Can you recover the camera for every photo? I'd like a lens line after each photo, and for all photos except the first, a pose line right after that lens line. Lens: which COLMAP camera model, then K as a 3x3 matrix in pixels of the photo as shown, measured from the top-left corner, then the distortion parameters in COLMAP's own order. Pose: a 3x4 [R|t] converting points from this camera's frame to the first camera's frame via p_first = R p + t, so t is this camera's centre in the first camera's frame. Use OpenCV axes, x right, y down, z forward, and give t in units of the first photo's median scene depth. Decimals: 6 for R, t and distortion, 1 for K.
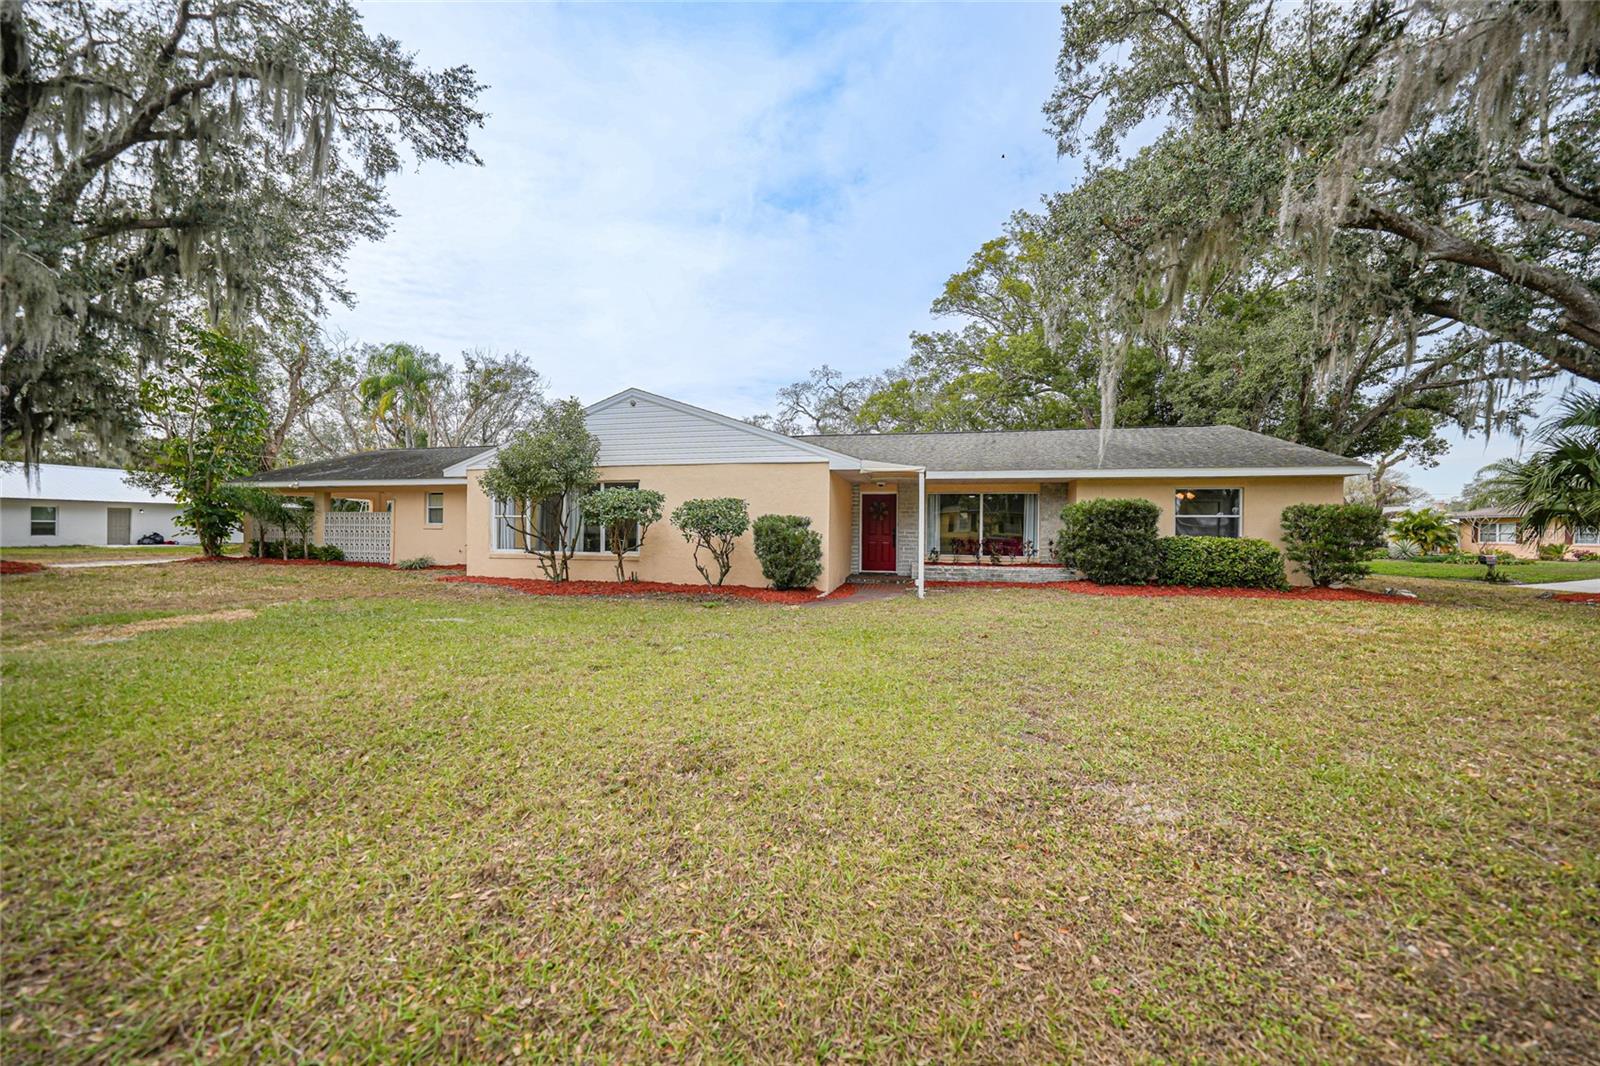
lens RADIAL K [[566.8, 0, 799.2], [0, 566.8, 538.1], [0, 0, 1]] dist [-0.022649, 0.004613]
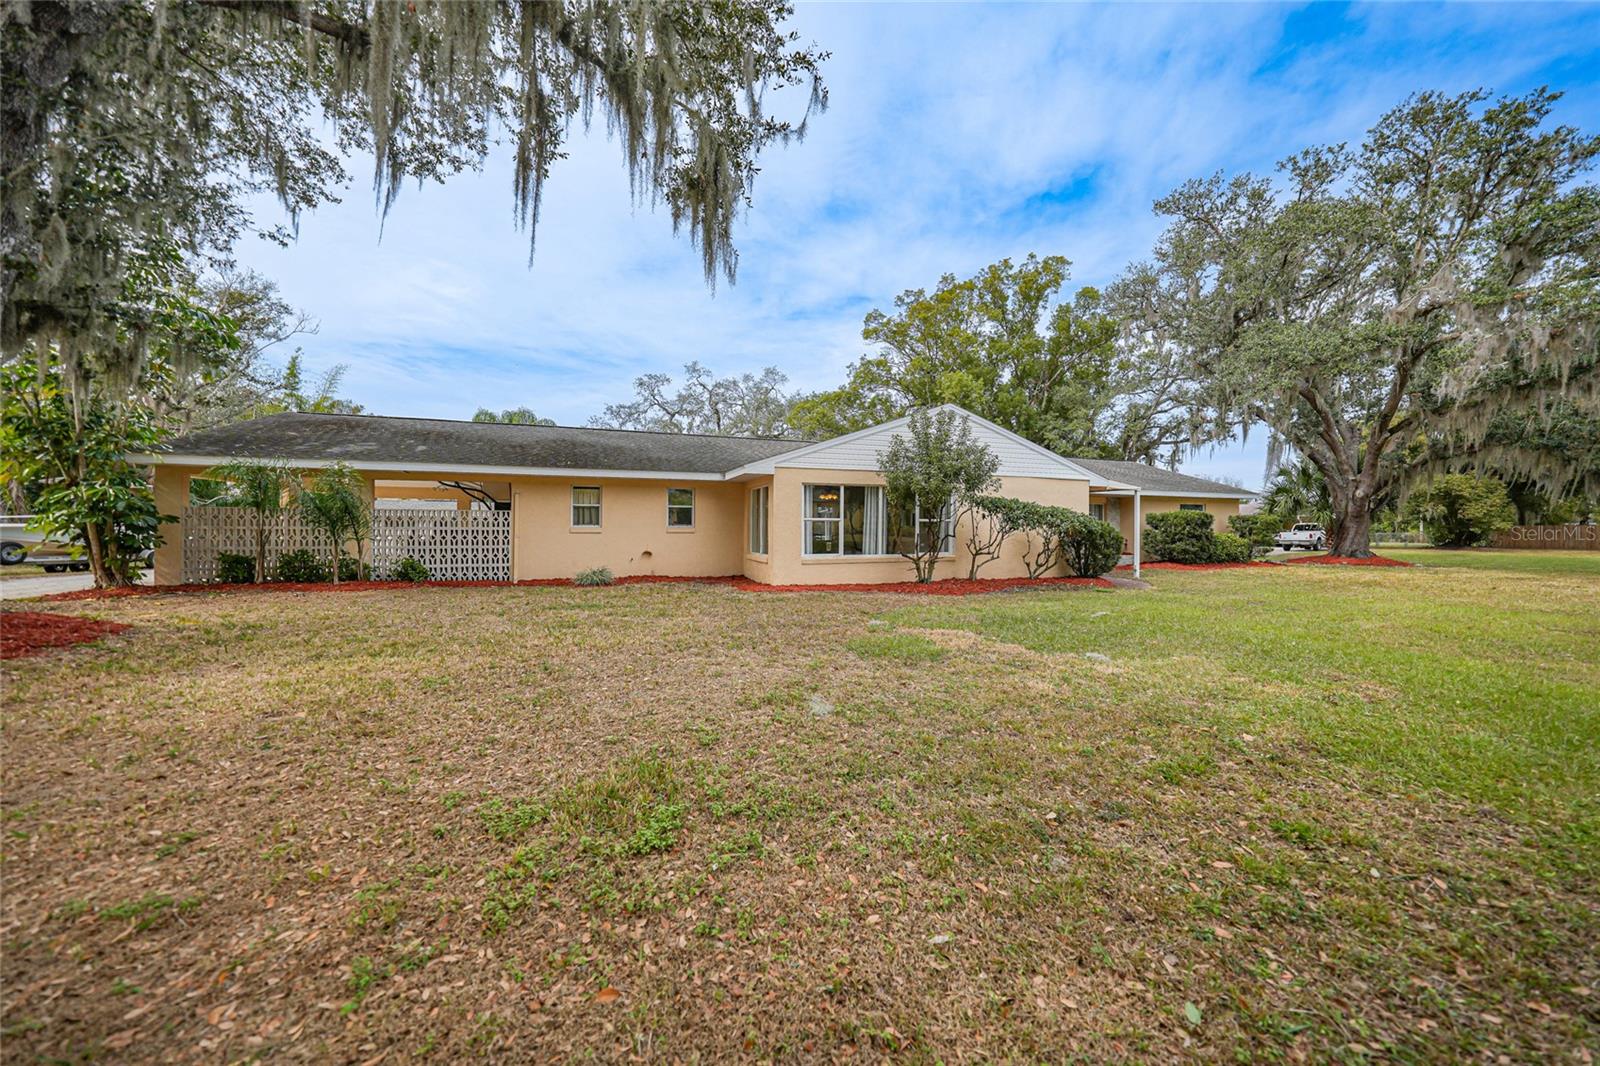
lens RADIAL K [[578.6, 0, 807.1], [0, 578.6, 533.9], [0, 0, 1]] dist [-0.021070, 0.000051]
pose [[0.831411, -0.009540, 0.555576, -1.042718], [0.013505, 0.999904, -0.003040, -0.010306], [-0.555494, 0.010031, 0.831460, 0.209025]]
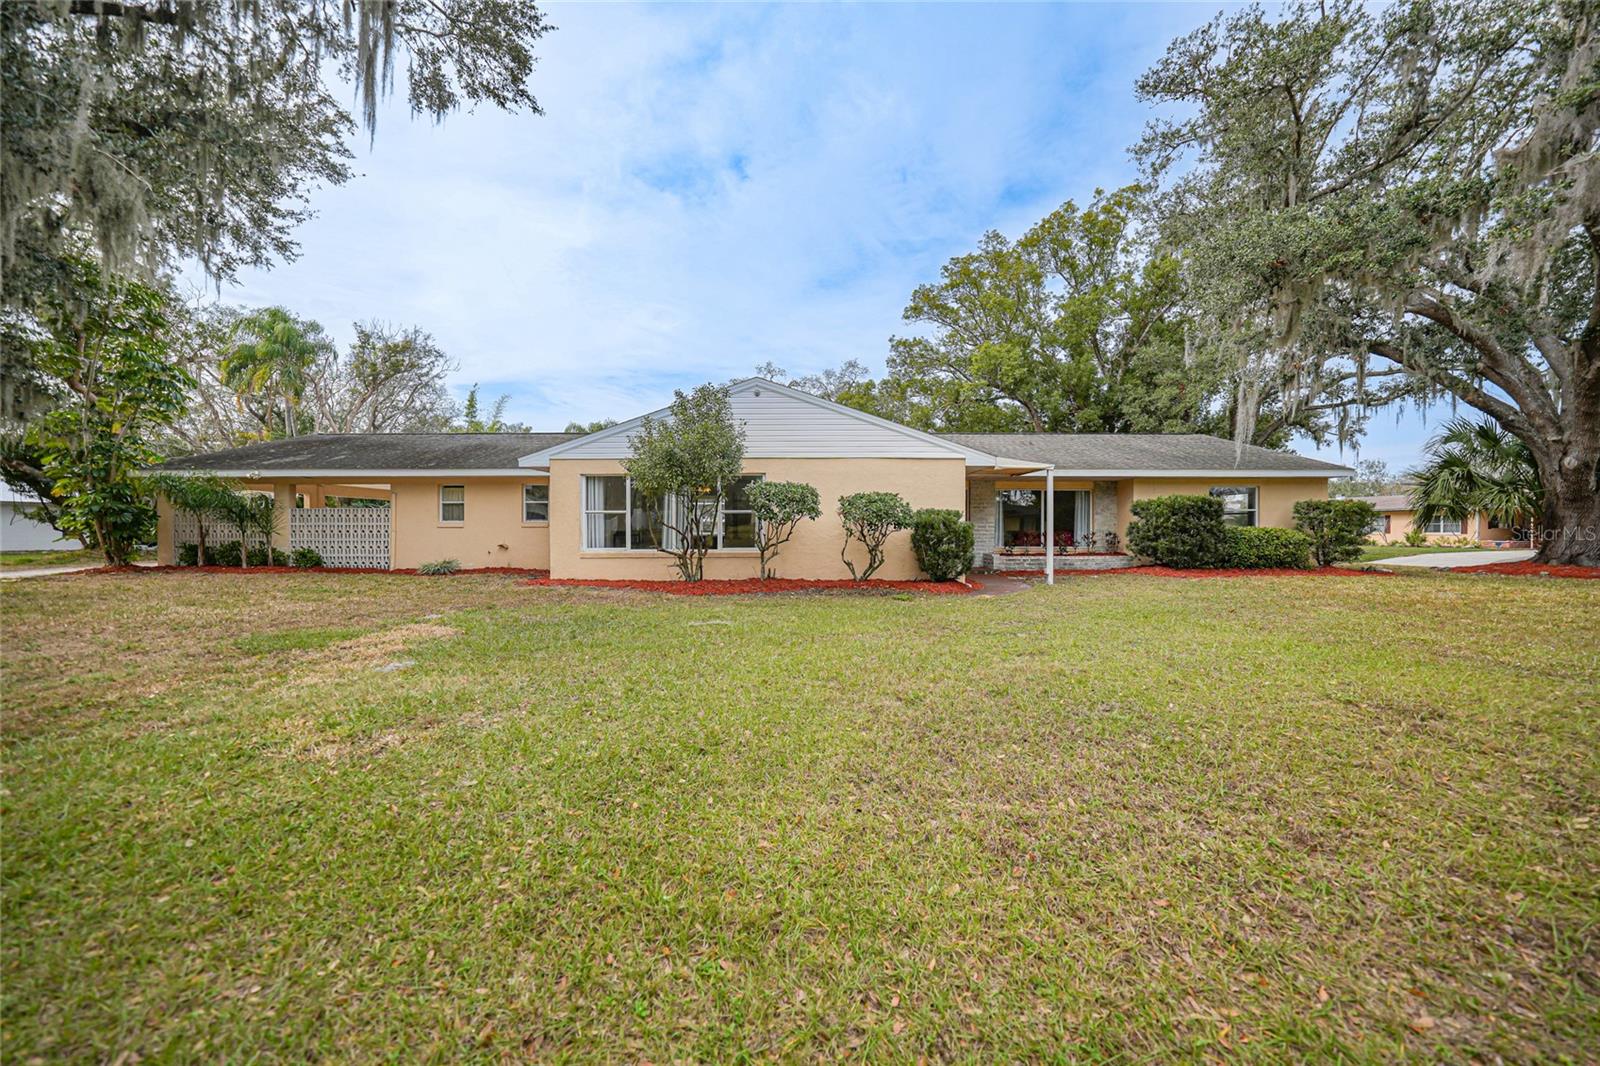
lens RADIAL K [[566.8, 0, 799.2], [0, 566.8, 538.1], [0, 0, 1]] dist [-0.022649, 0.004613]
pose [[0.972899, -0.013159, 0.230856, -0.410981], [0.012645, 0.999913, 0.003704, 0.004383], [-0.230885, -0.000685, 0.972981, 0.045107]]
